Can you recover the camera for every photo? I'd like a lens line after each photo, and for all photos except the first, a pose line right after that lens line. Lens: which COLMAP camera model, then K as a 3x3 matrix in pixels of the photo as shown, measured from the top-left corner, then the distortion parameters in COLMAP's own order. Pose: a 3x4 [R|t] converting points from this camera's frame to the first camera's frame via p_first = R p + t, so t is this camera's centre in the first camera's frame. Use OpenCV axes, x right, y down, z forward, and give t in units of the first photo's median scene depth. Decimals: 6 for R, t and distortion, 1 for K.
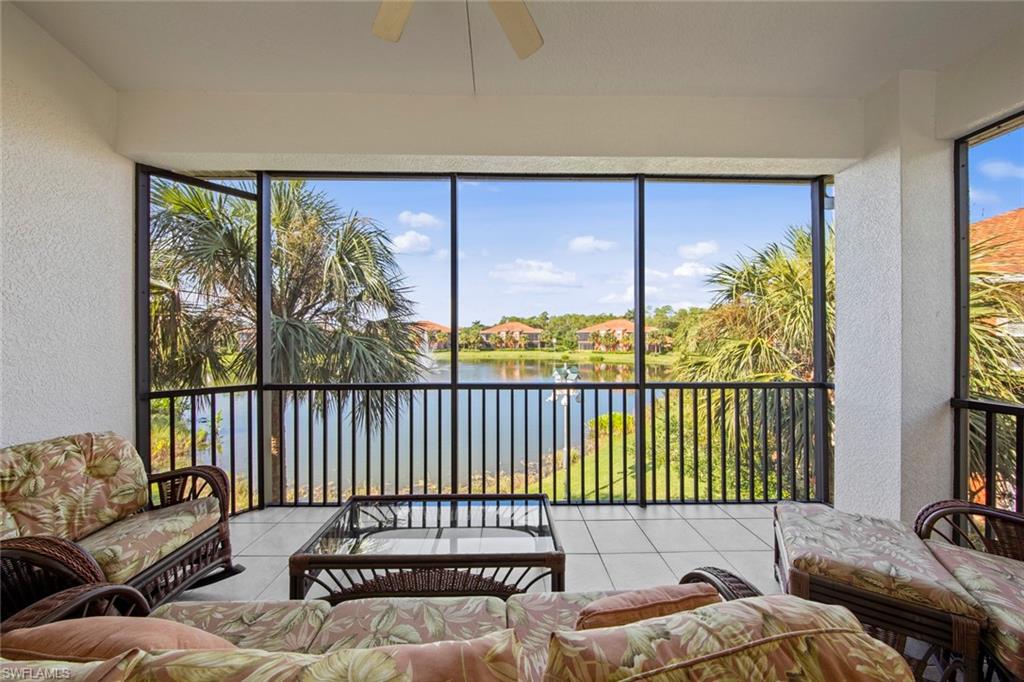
lens RADIAL K [[325.8, 0, 512.0], [0, 325.8, 336.1], [0, 0, 1]] dist [-0.000444, -0.000142]
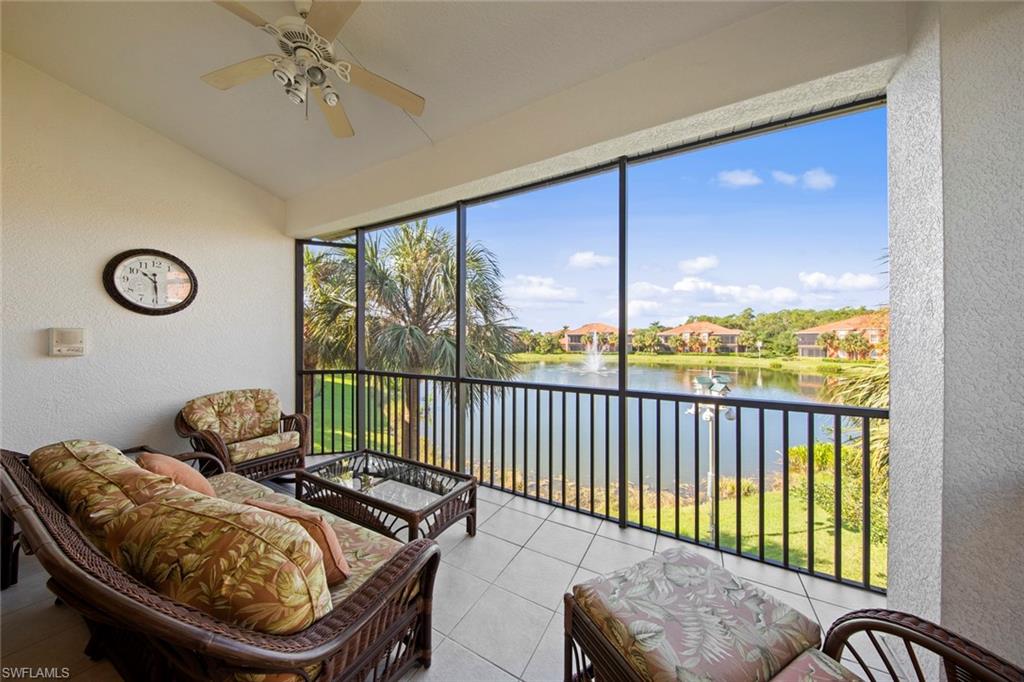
lens RADIAL K [[325.6, 0, 506.9], [0, 325.6, 338.7], [0, 0, 1]] dist [0.002079, 0.000025]
pose [[0.859856, 0.001343, -0.510534, 0.133277], [-0.000643, 0.999999, 0.001547, -0.000040], [0.510535, -0.001002, 0.859856, 0.013647]]
